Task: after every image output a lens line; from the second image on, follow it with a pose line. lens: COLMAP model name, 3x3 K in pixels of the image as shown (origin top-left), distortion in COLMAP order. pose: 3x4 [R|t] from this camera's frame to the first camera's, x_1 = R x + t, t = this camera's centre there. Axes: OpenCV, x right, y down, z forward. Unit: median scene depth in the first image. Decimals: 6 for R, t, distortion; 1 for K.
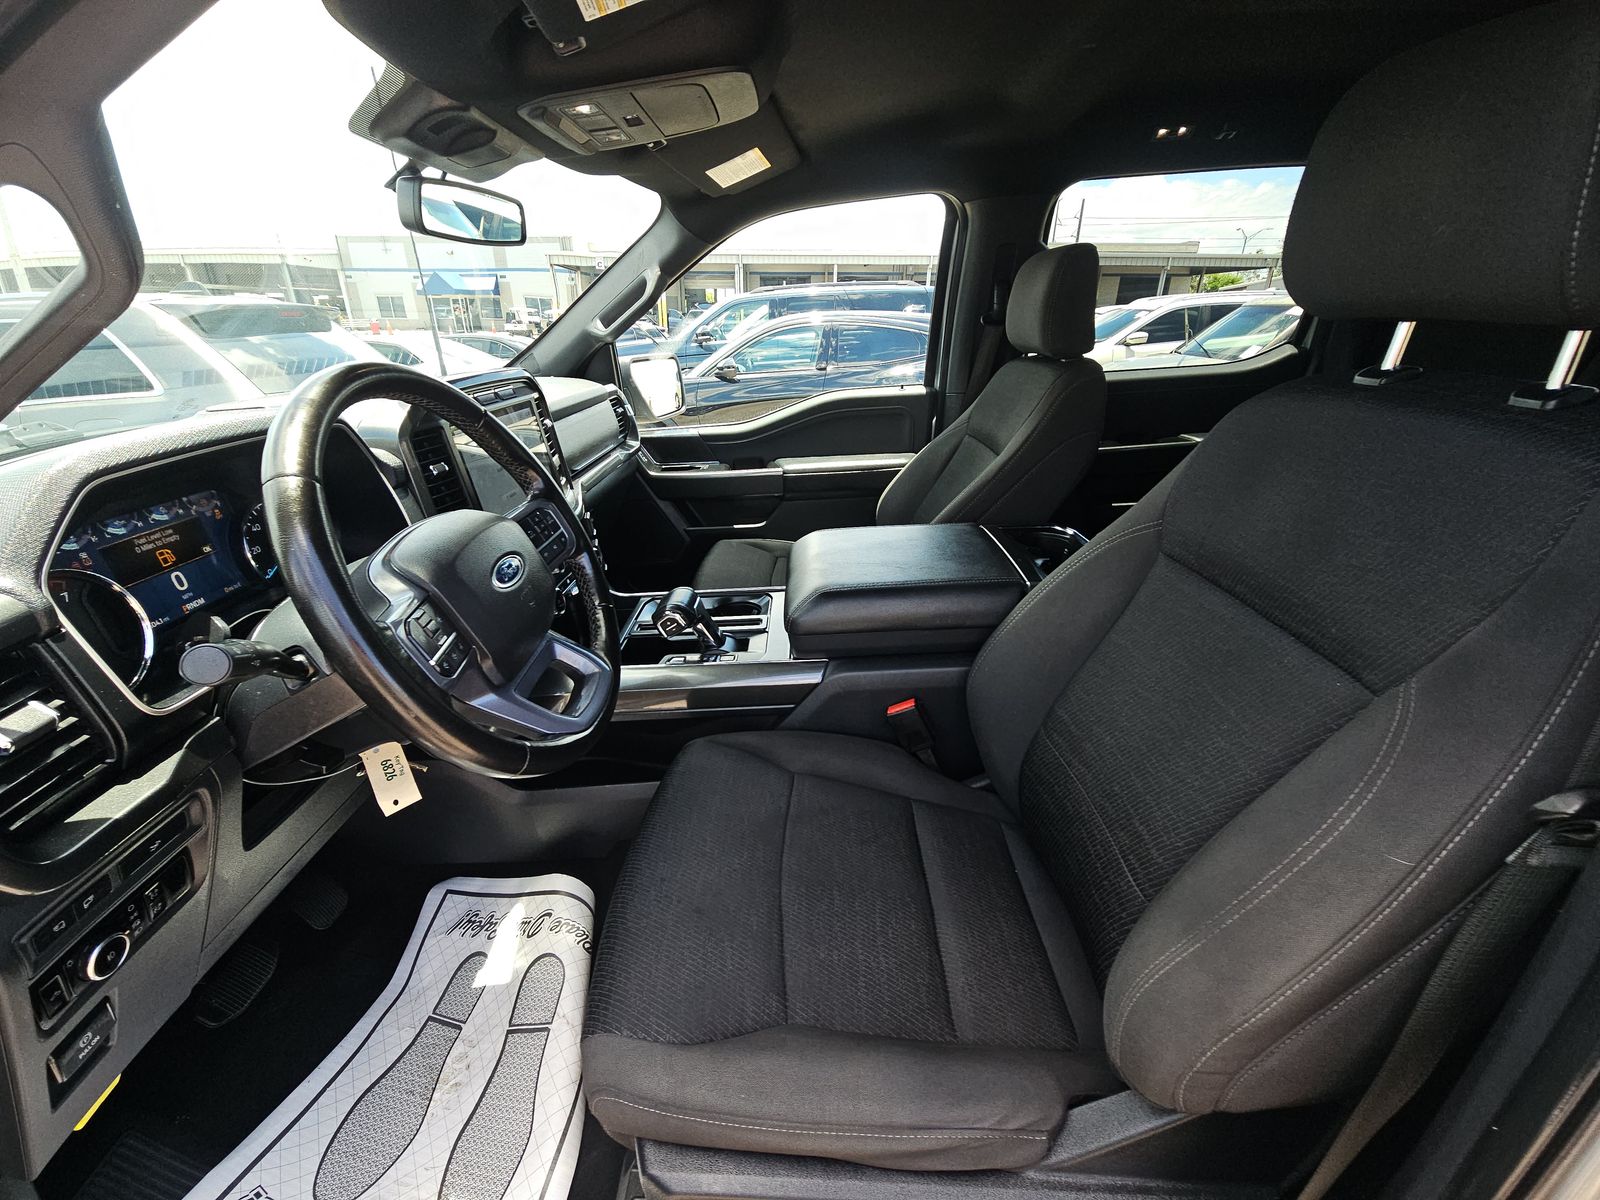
lens RADIAL K [[660.1, 0, 800.0], [0, 660.1, 600.0], [0, 0, 1]] dist [0.011852, -0.015014]
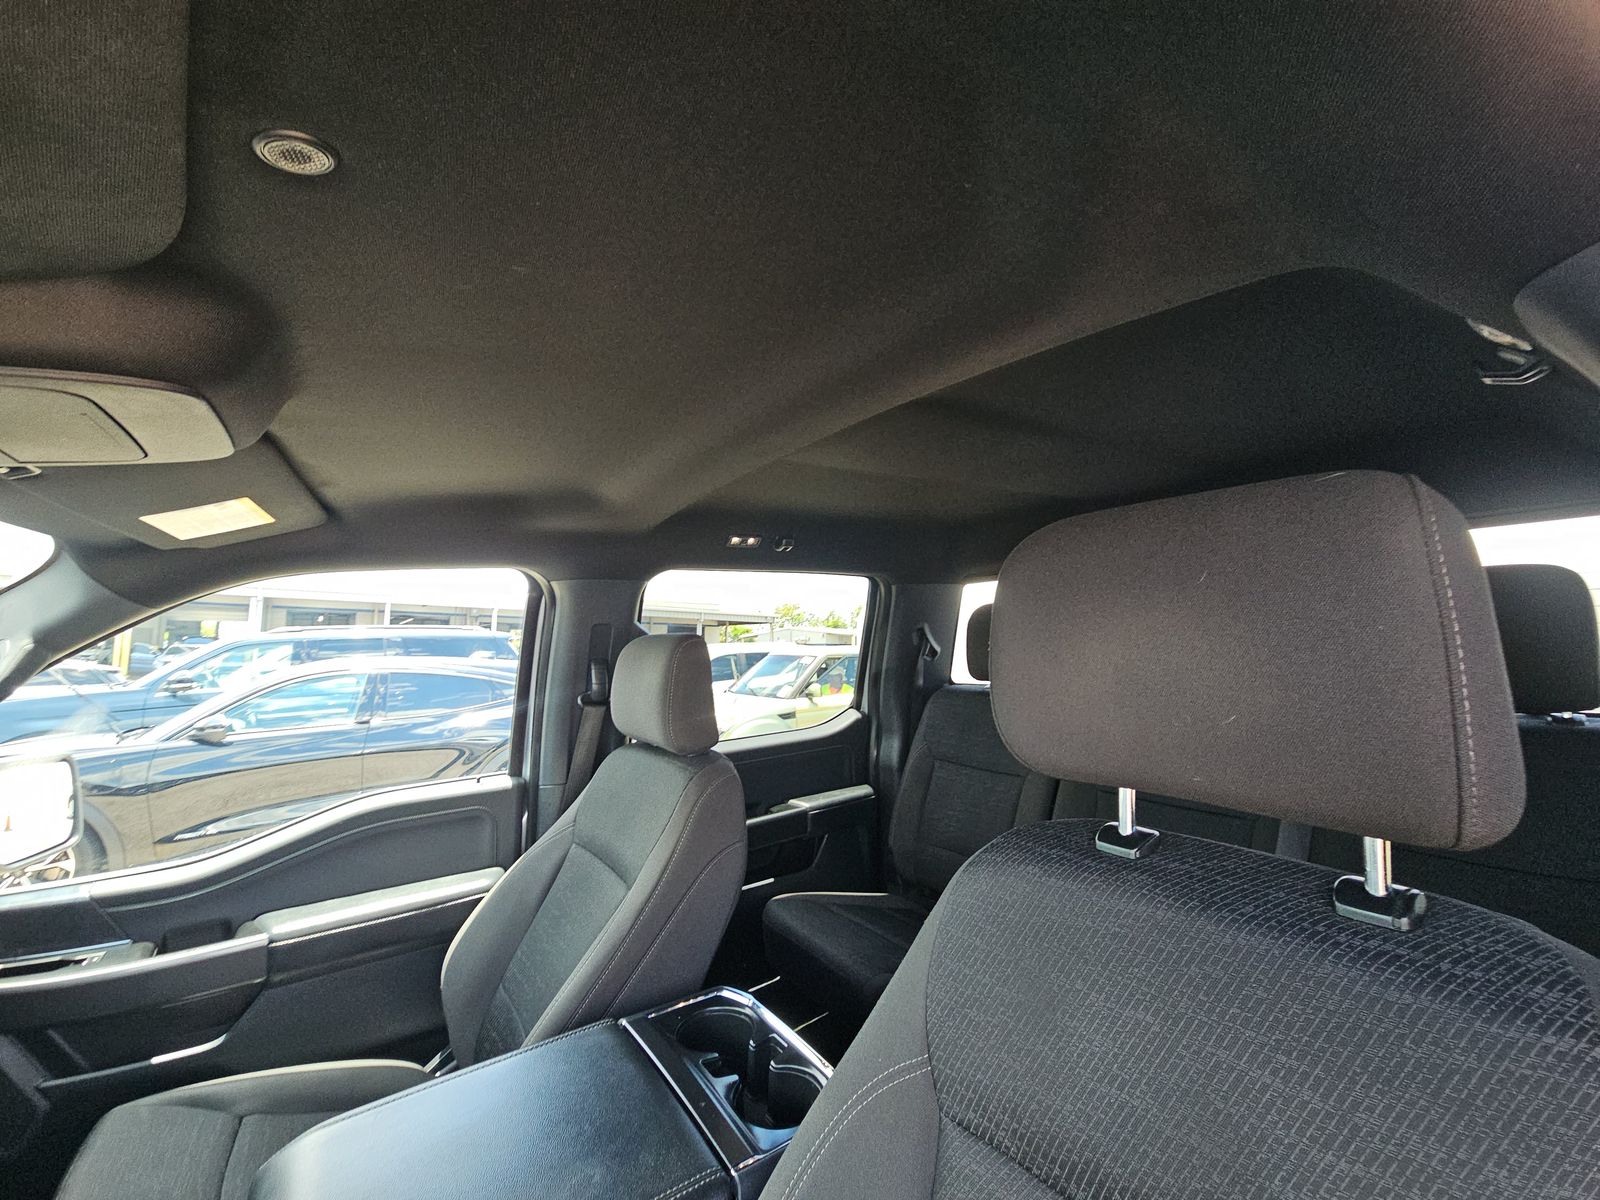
lens RADIAL K [[642.8, 0, 798.2], [0, 642.8, 613.4], [0, 0, 1]] dist [0.010635, -0.013692]
pose [[0.816049, 0.049313, 0.575875, 0.016663], [0.214527, 0.899339, -0.381009, -0.131331], [-0.536696, 0.434463, 0.723326, 0.172244]]
